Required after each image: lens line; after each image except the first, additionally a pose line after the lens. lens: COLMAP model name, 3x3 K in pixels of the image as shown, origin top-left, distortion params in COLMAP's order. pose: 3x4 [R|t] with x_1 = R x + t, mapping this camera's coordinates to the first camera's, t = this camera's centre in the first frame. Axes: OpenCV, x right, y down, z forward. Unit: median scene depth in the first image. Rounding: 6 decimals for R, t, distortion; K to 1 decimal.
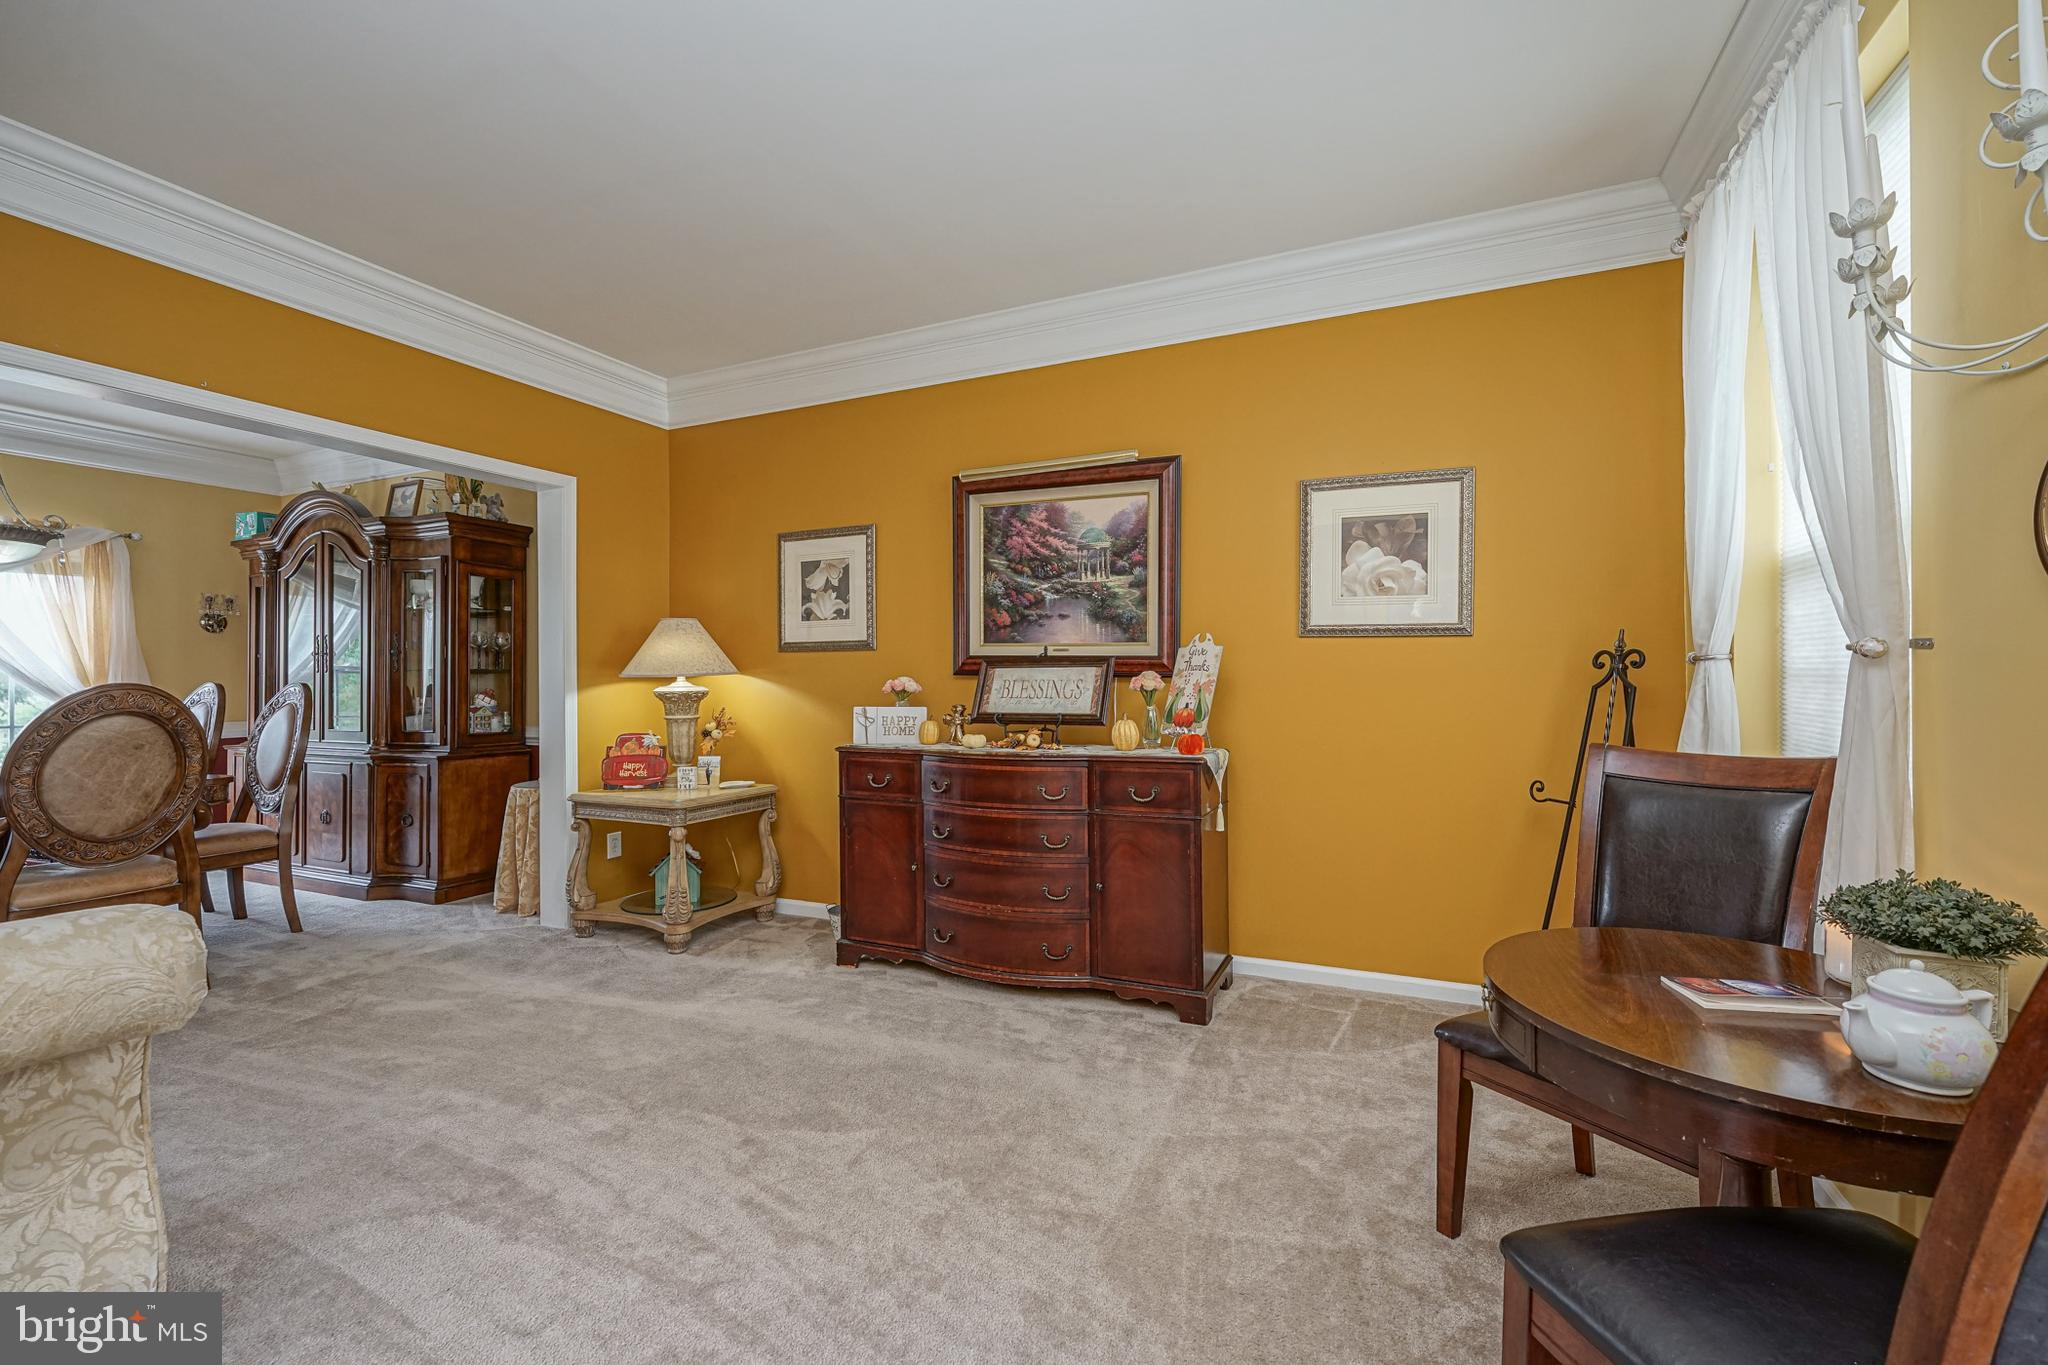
lens RADIAL K [[823.6, 0, 1013.7], [0, 823.6, 679.6], [0, 0, 1]] dist [-0.000892, 0.000273]
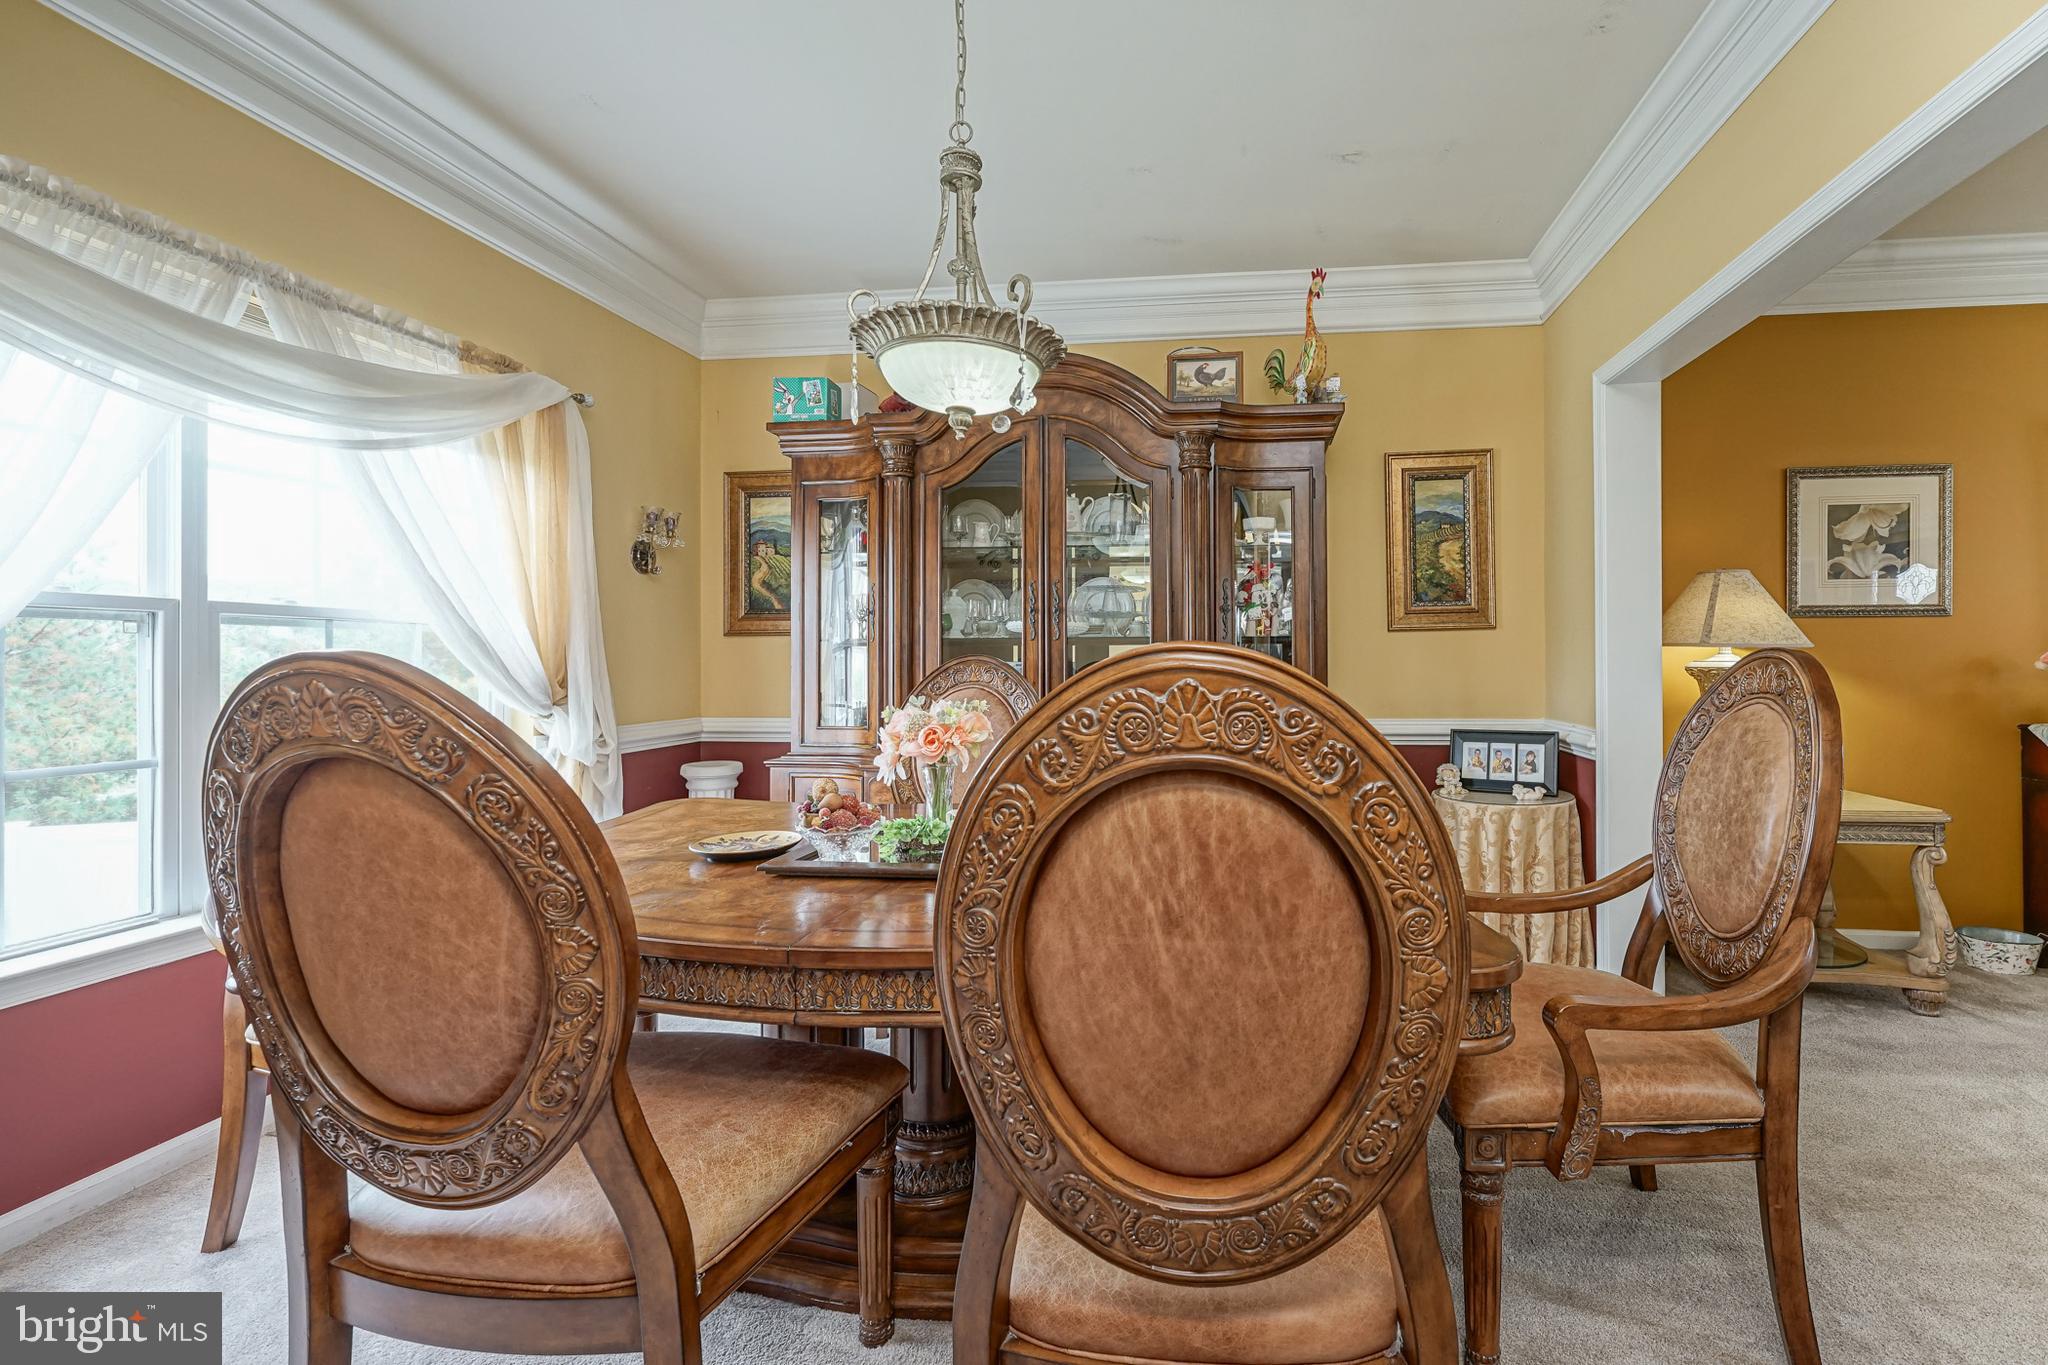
lens RADIAL K [[823.6, 0, 1113.9], [0, 823.6, 680.8], [0, 0, 1]] dist [-0.000892, 0.000273]
pose [[0.956753, -0.005483, 0.290850, -1.006463], [-0.003763, 0.999505, 0.031222, 0.004936], [-0.290878, -0.030966, 0.956259, 0.374385]]
